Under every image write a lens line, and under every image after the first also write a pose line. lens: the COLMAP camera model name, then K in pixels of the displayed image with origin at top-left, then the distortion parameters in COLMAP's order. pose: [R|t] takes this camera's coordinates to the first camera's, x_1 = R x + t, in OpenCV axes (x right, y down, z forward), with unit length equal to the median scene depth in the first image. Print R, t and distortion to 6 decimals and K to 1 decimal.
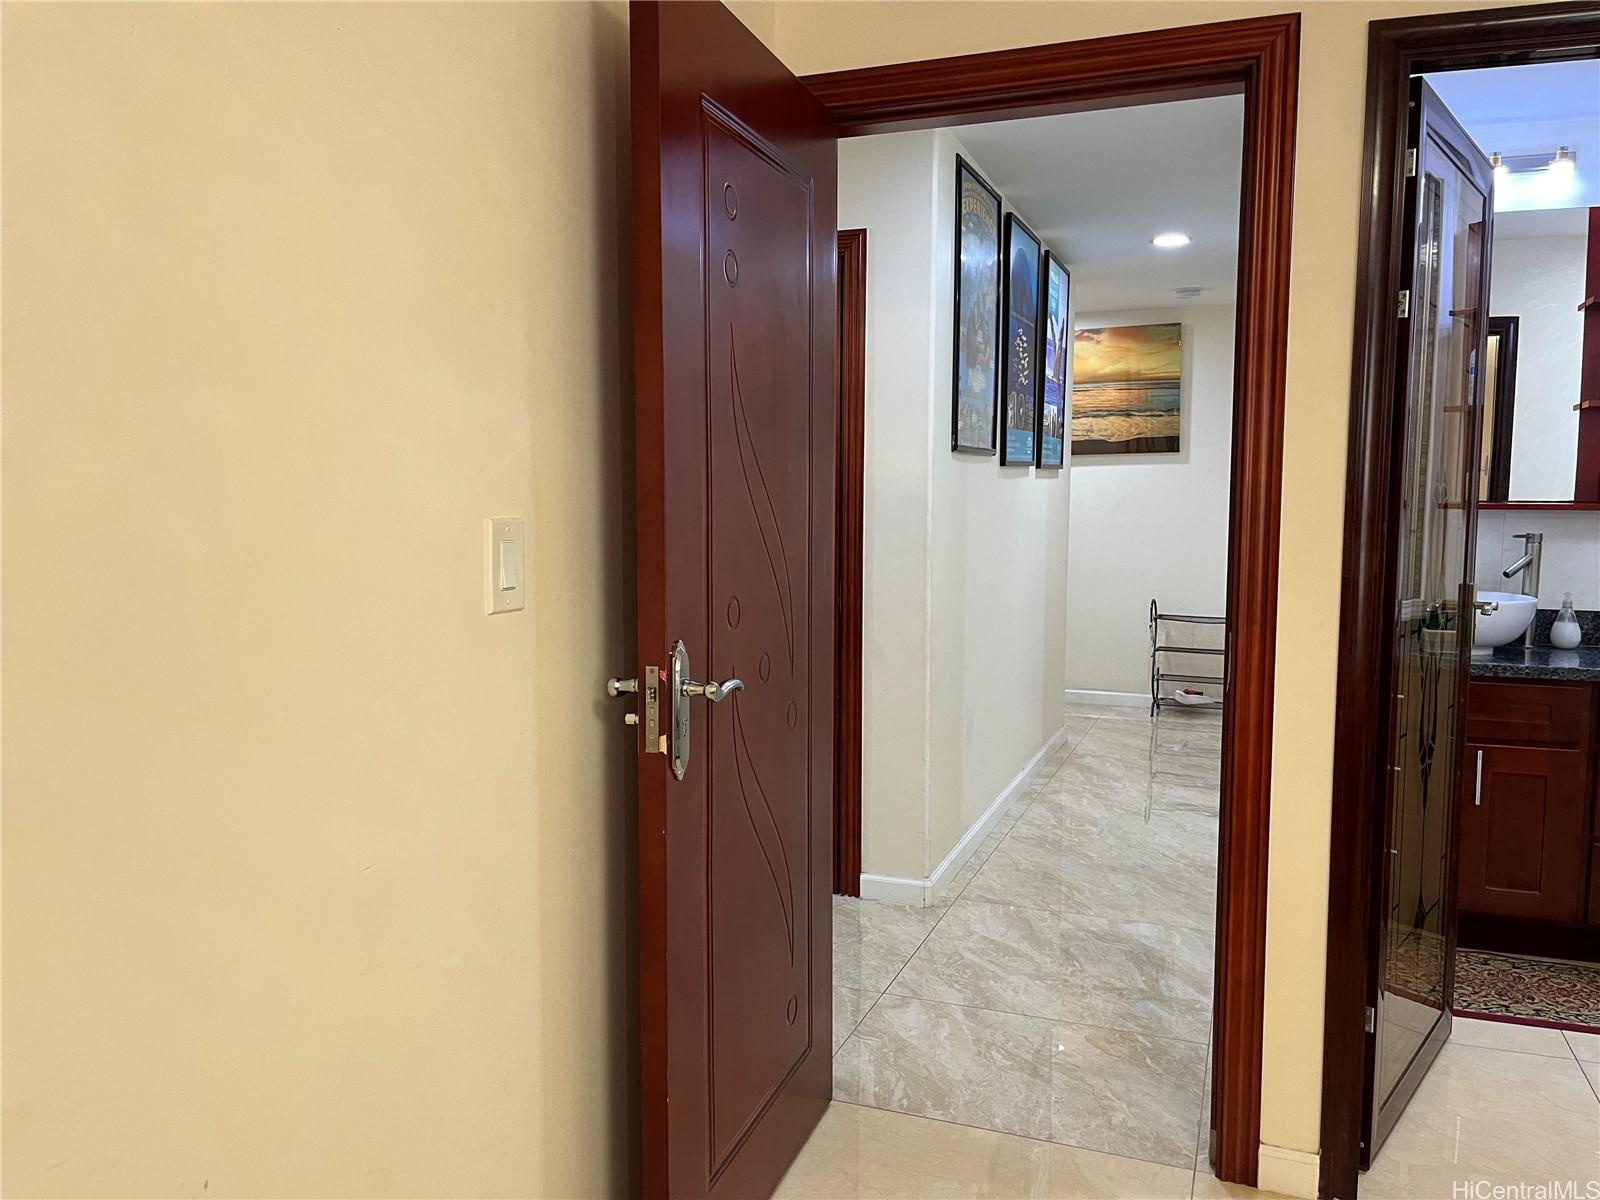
lens RADIAL K [[1225.3, 0, 800.0], [0, 1225.3, 600.0], [0, 0, 1]] dist [-0.013823, -0.007012]
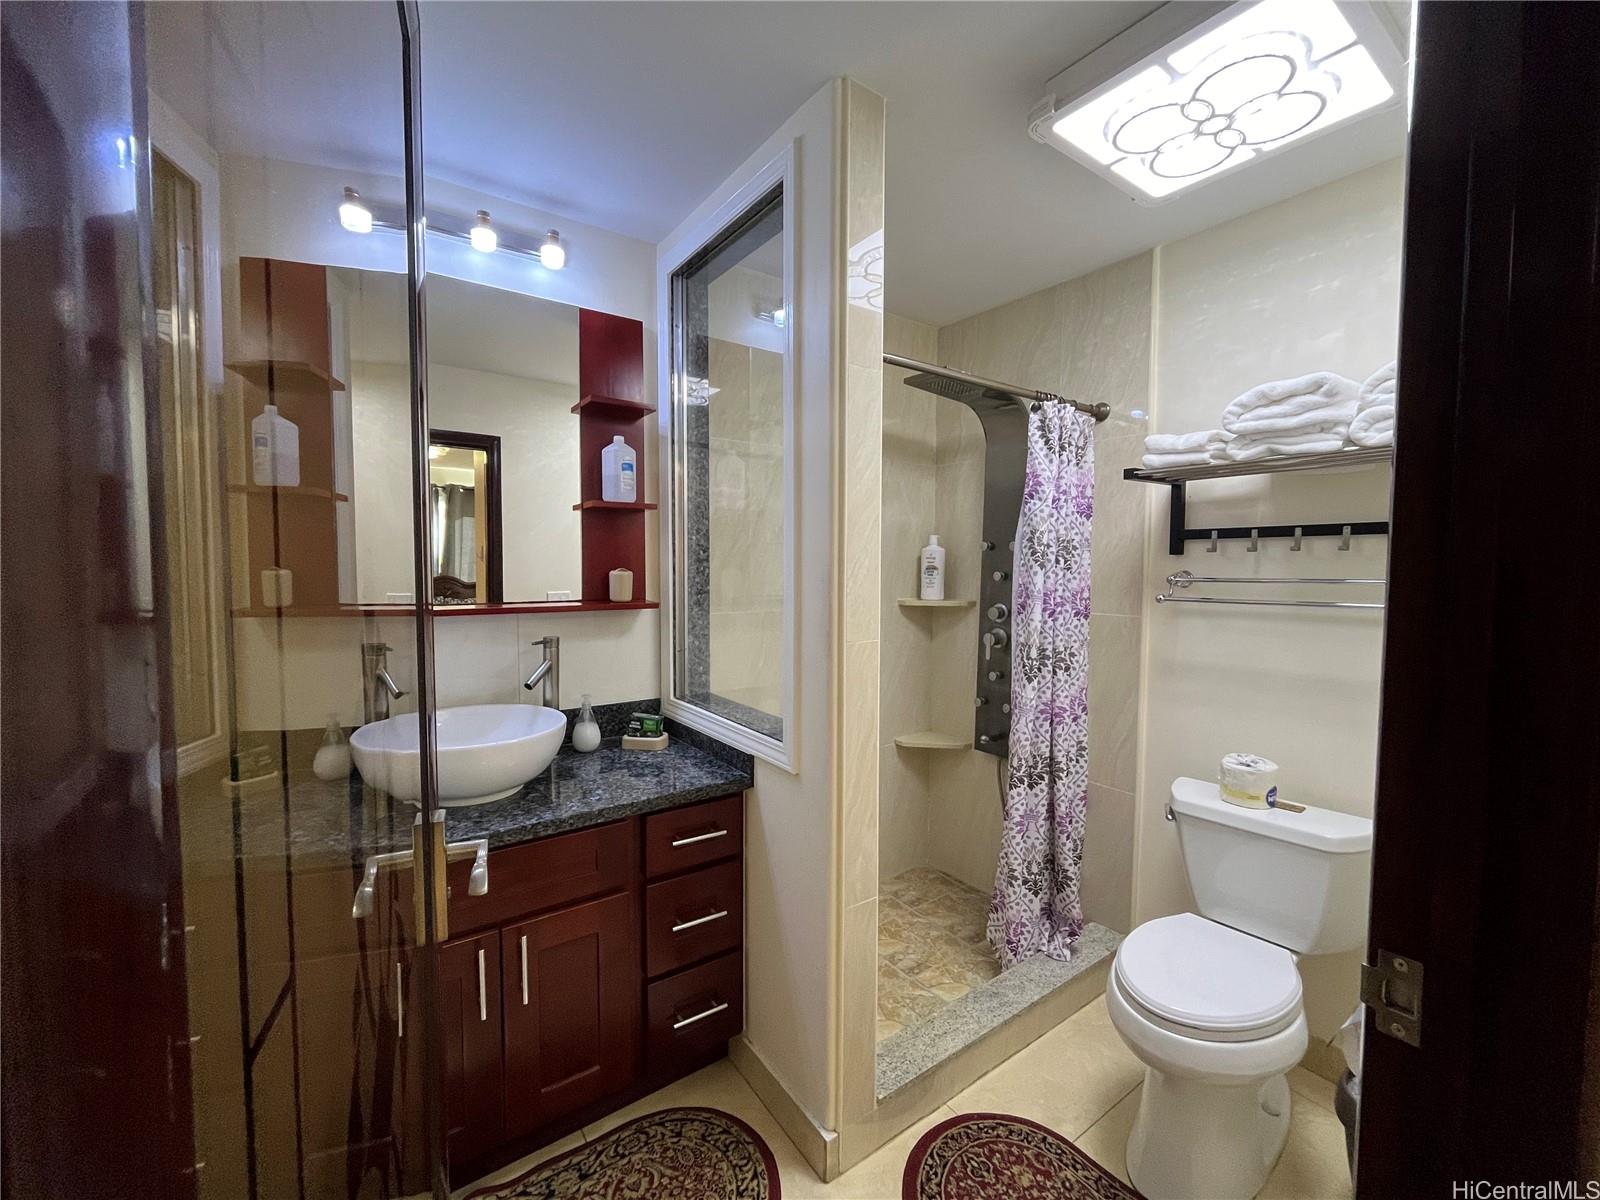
lens RADIAL K [[648.2, 0, 800.0], [0, 648.2, 600.0], [0, 0, 1]] dist [0.002135, 0.000150]
pose [[0.555974, -0.045632, 0.829946, 0.297075], [0.070657, 0.997472, 0.007510, -0.074101], [-0.828191, 0.054466, 0.557793, 0.563335]]
